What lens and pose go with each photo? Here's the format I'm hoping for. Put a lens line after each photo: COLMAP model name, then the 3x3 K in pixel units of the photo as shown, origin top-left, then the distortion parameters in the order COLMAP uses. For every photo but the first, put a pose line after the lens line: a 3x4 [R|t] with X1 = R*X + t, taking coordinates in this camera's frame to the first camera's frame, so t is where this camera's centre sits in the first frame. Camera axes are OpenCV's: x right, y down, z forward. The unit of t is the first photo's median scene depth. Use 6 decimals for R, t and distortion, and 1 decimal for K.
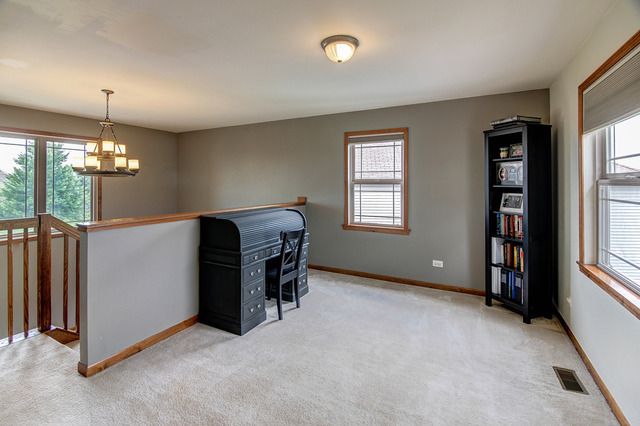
lens RADIAL K [[300.8, 0, 313.8], [0, 300.8, 183.6], [0, 0, 1]] dist [0.005370, -0.000679]
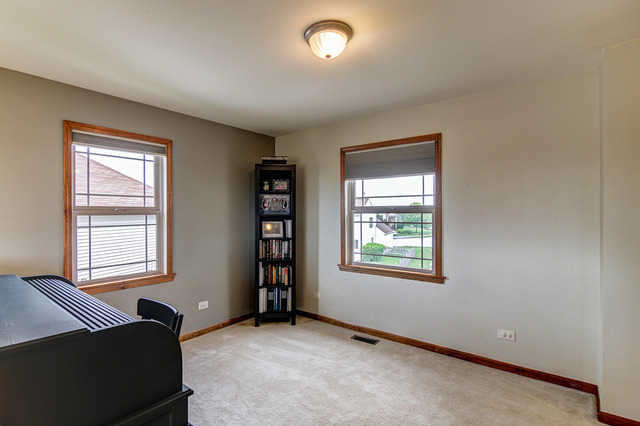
lens RADIAL K [[310.8, 0, 319.1], [0, 310.8, 213.9], [0, 0, 1]] dist [0.004096, -0.000006]
pose [[0.182950, -0.004834, 0.983110, -0.474584], [0.004226, 0.999983, 0.004131, -0.000856], [-0.983113, 0.003399, 0.182967, 0.583780]]
